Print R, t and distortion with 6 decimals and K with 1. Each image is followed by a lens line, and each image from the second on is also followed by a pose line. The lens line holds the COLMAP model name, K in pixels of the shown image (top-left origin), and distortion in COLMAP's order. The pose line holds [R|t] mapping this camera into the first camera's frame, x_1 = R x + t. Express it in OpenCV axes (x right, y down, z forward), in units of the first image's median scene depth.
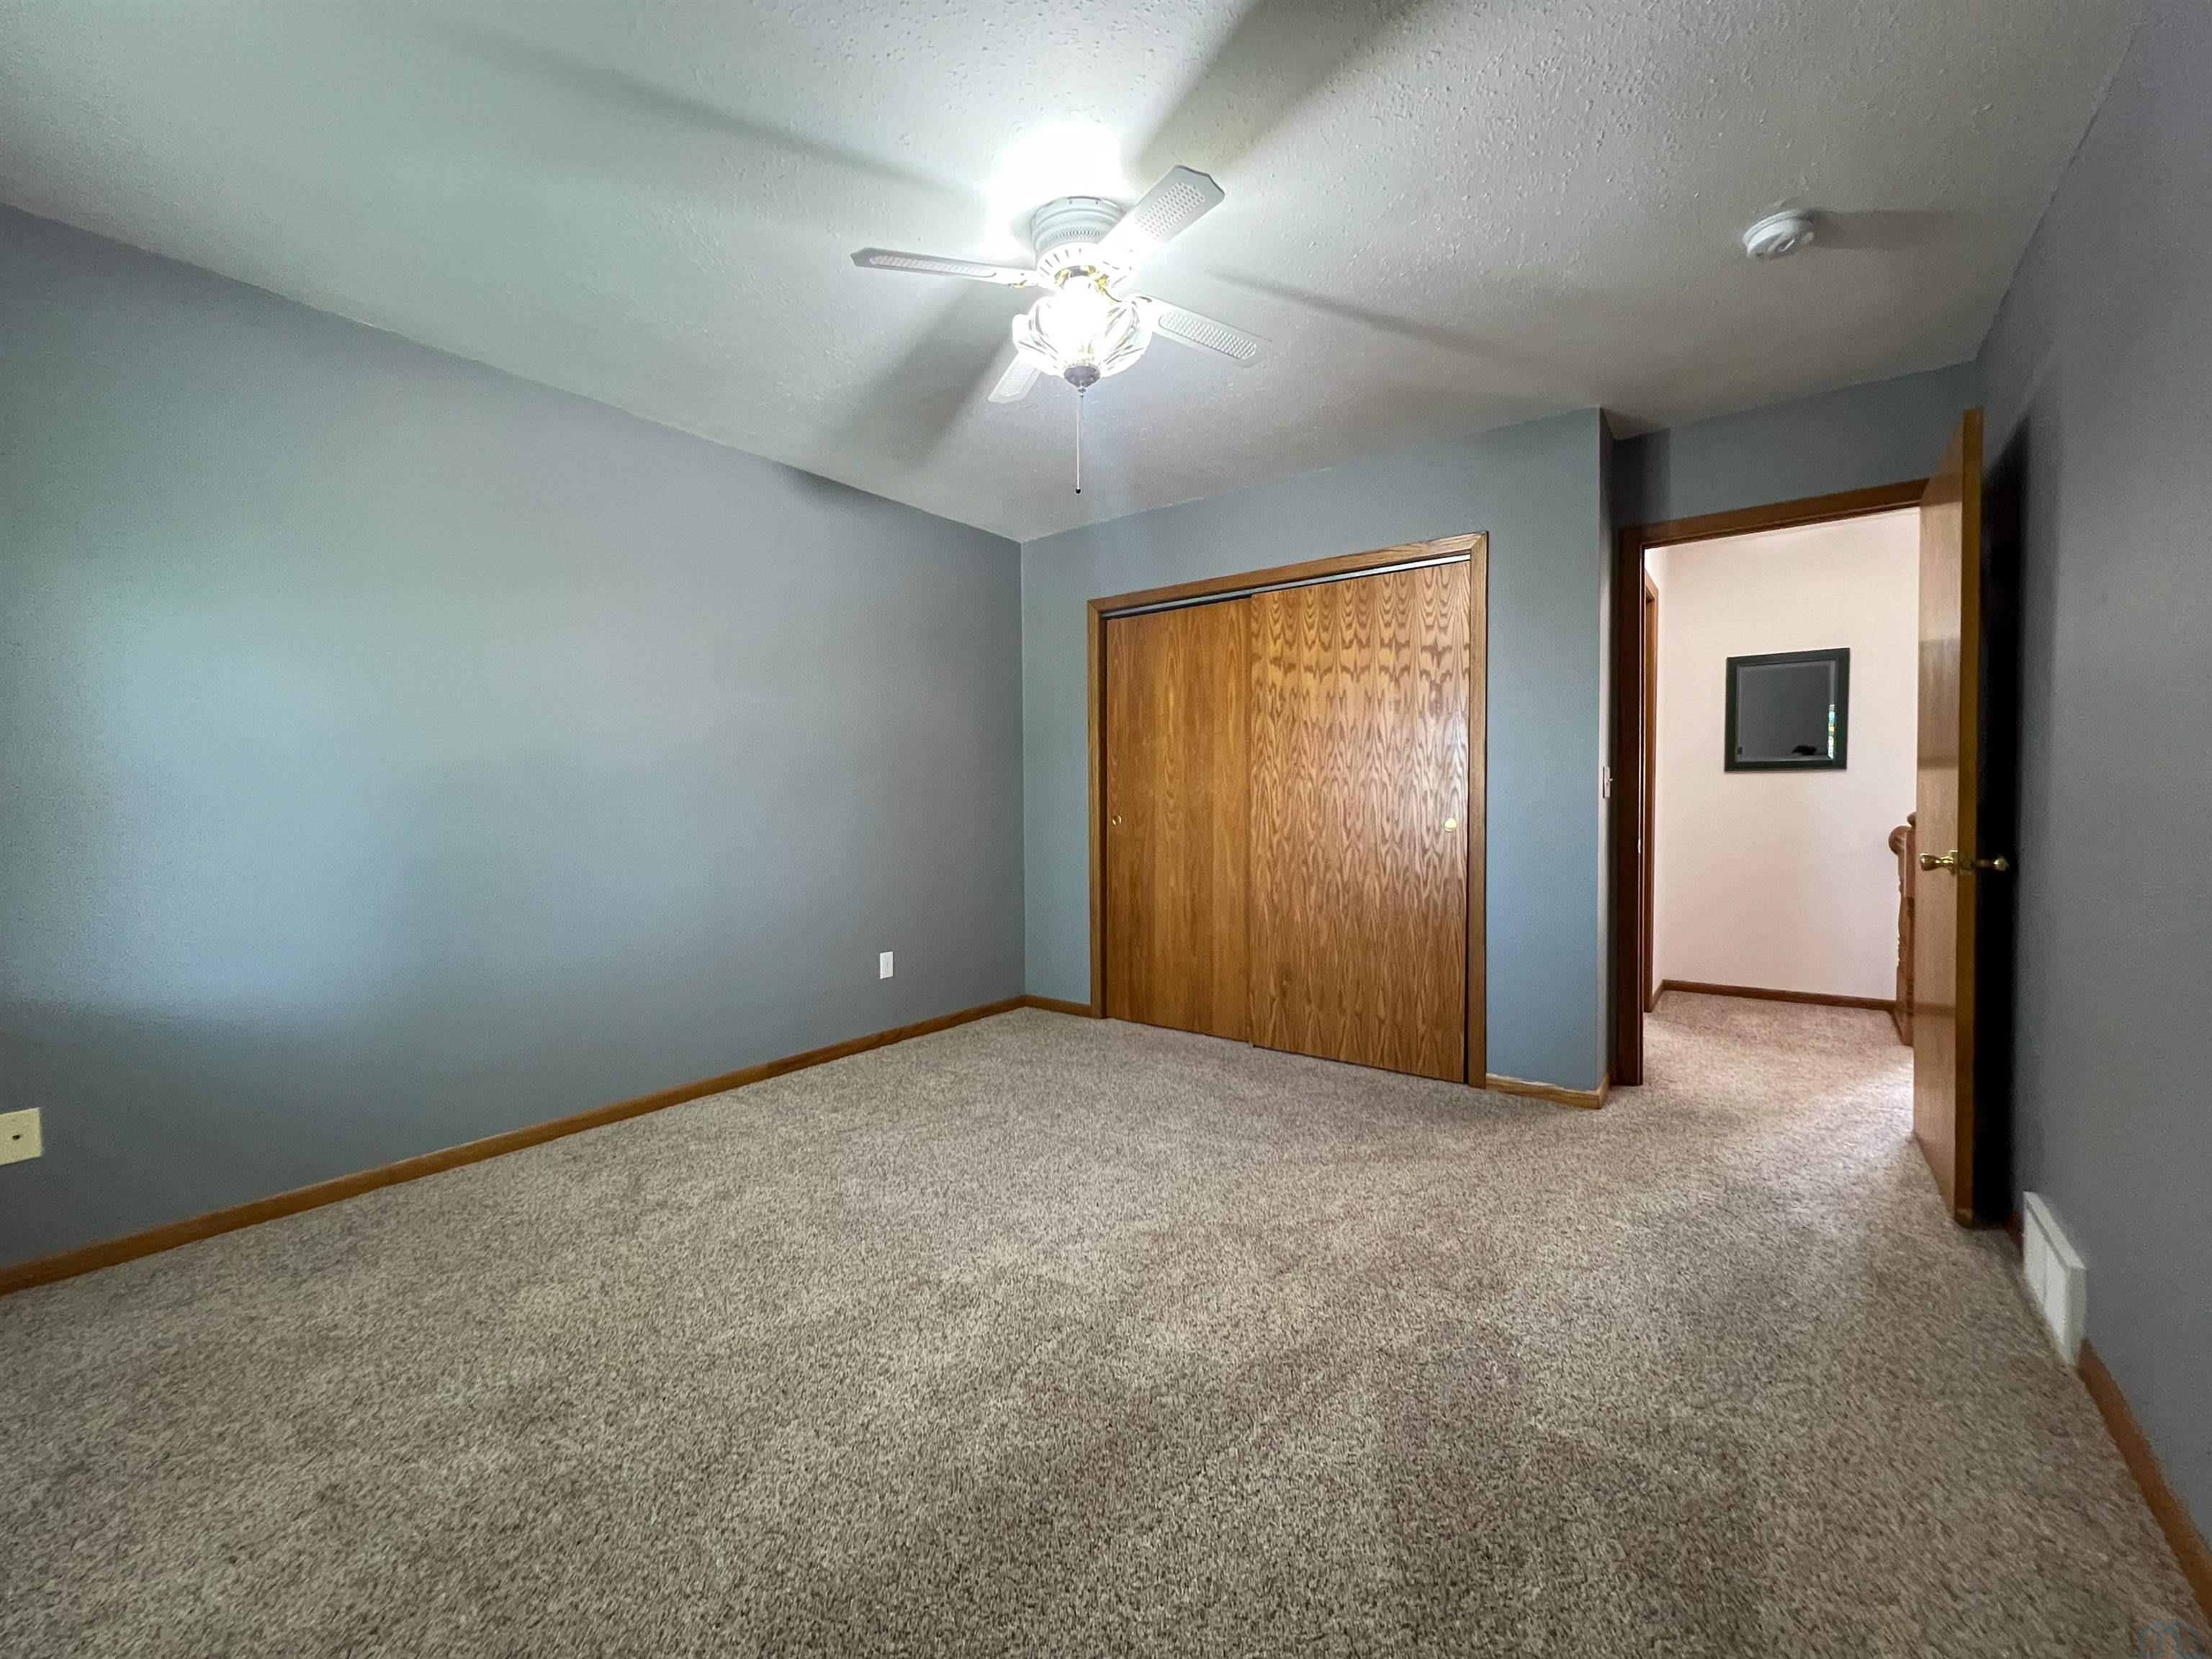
lens RADIAL K [[901.9, 0, 1101.0], [0, 901.9, 825.7], [0, 0, 1]] dist [-0.000675, -0.000451]
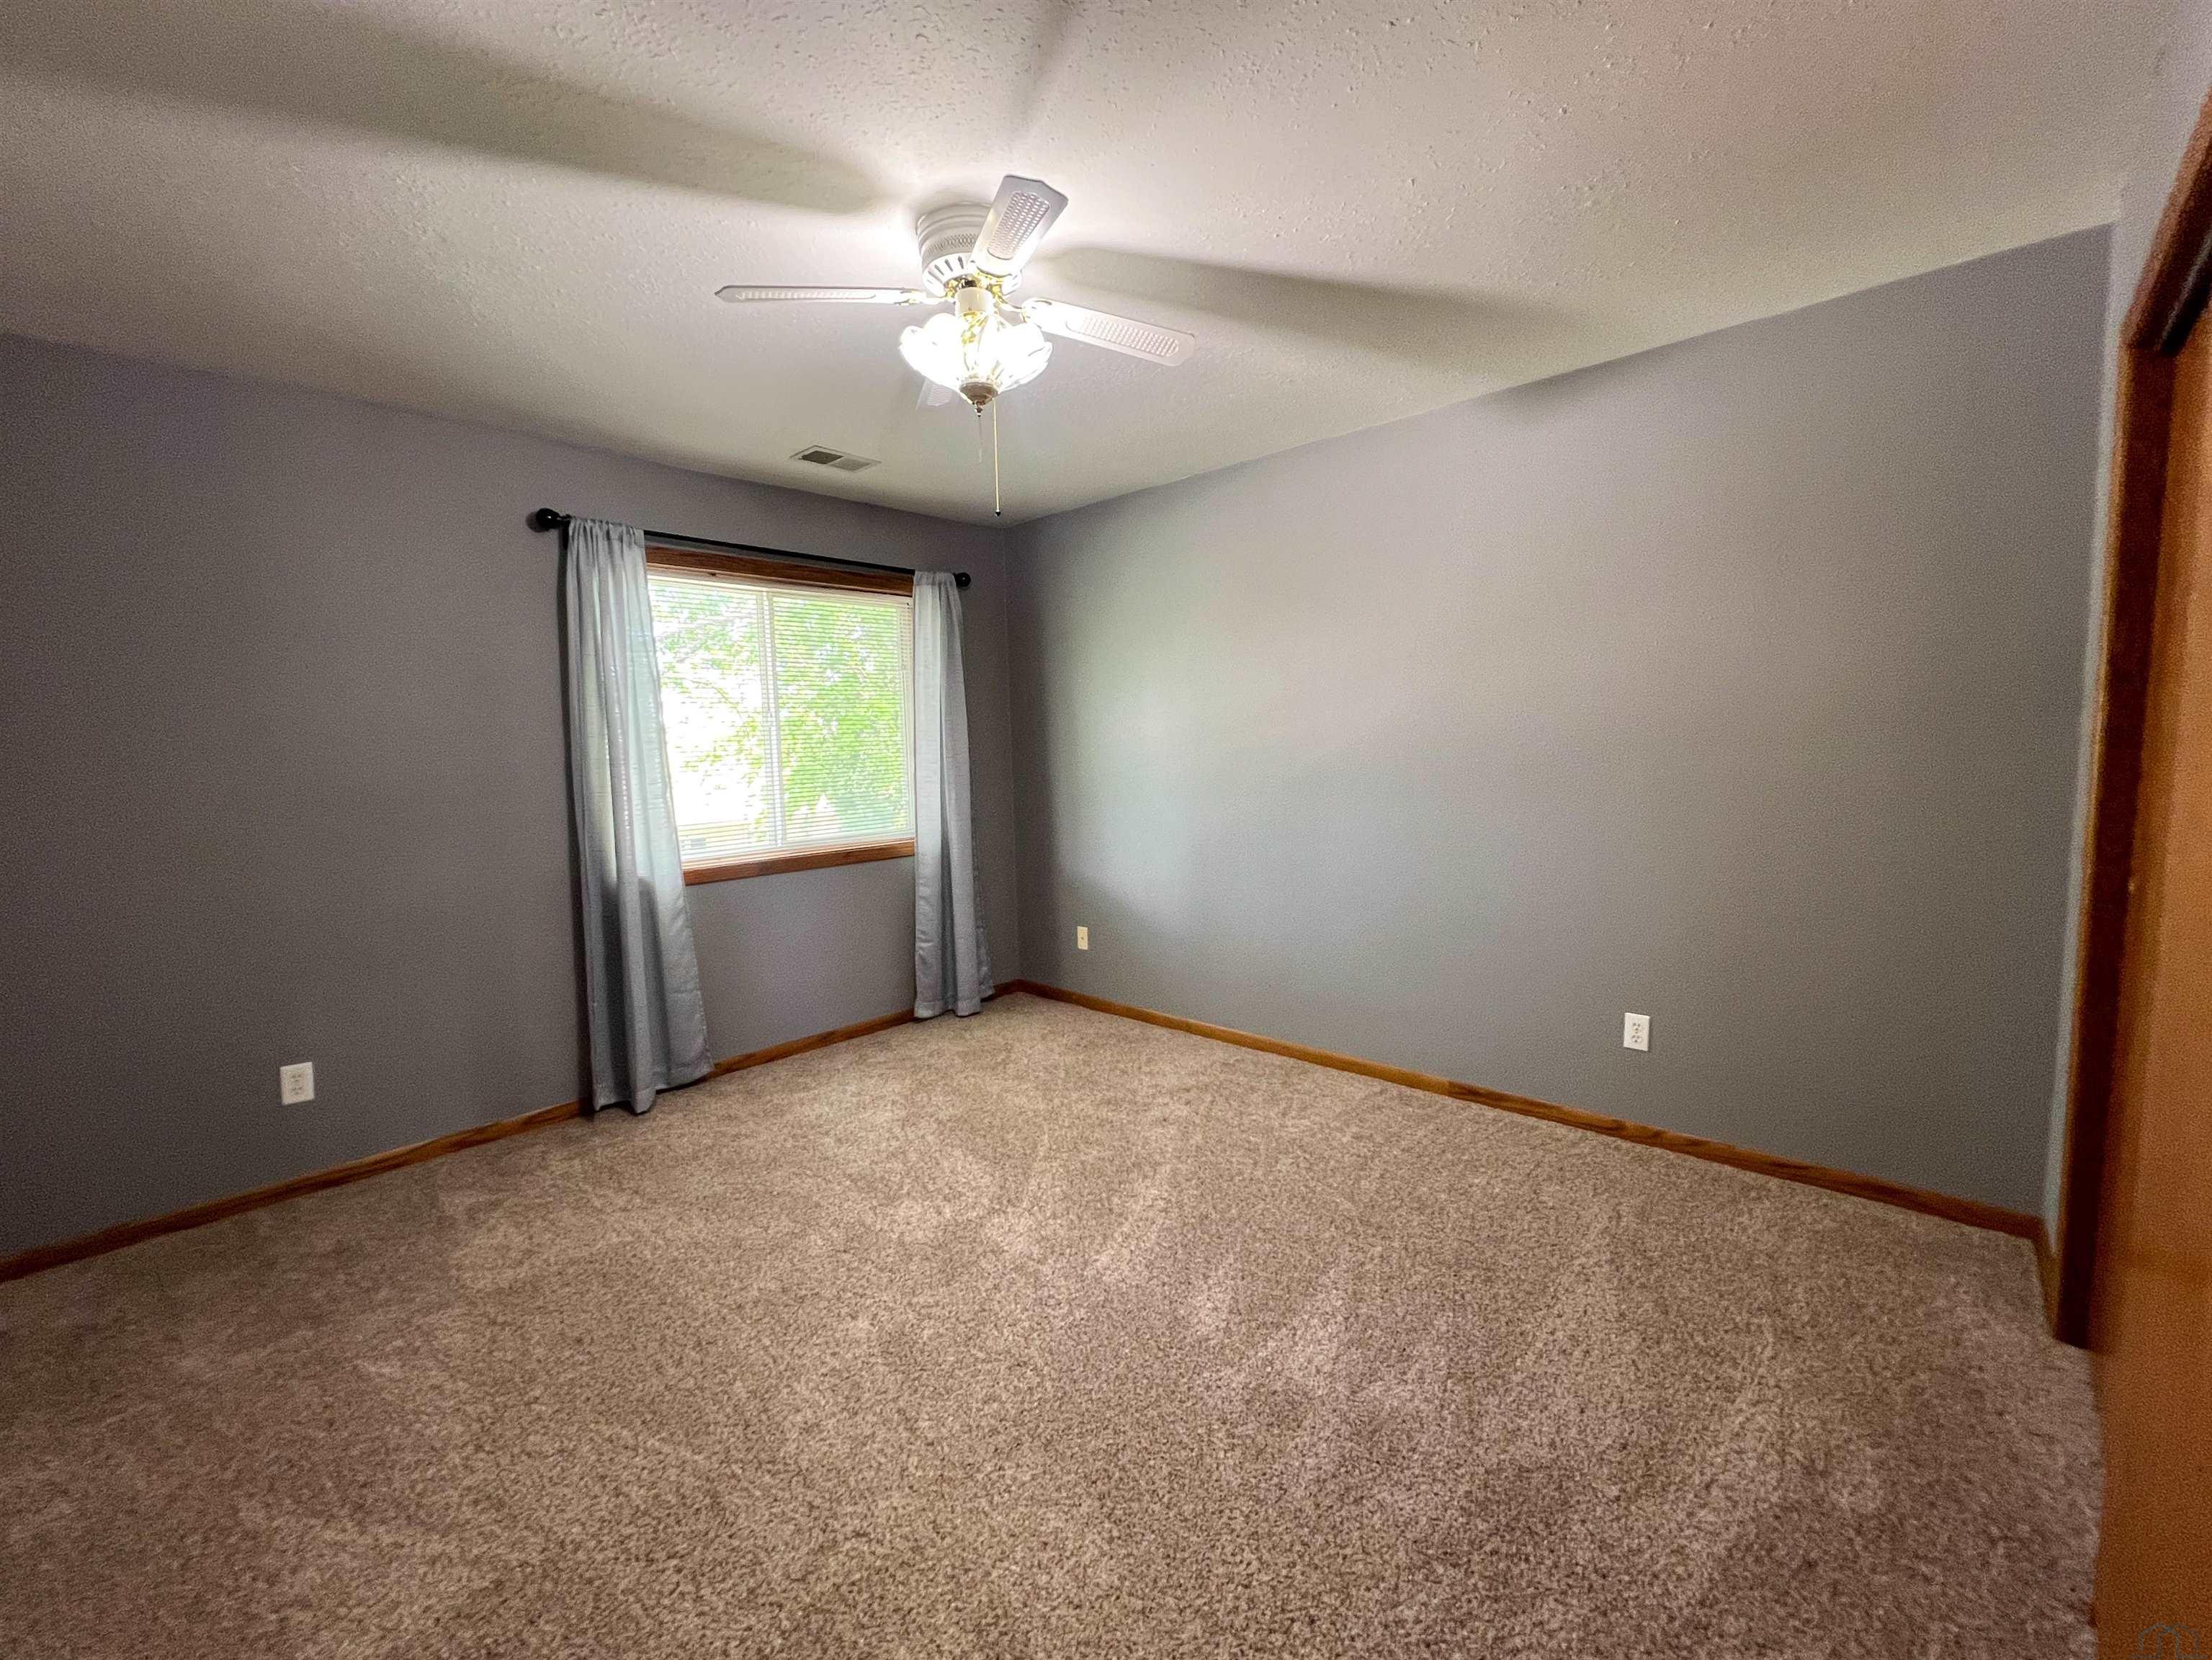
lens RADIAL K [[902.0, 0, 1101.2], [0, 902.0, 824.7], [0, 0, 1]] dist [-0.000675, -0.000451]
pose [[-0.109408, 0.090426, -0.989875, 0.614715], [-0.002593, 0.995824, 0.091257, -0.087775], [0.993994, 0.012551, -0.108717, 0.816023]]
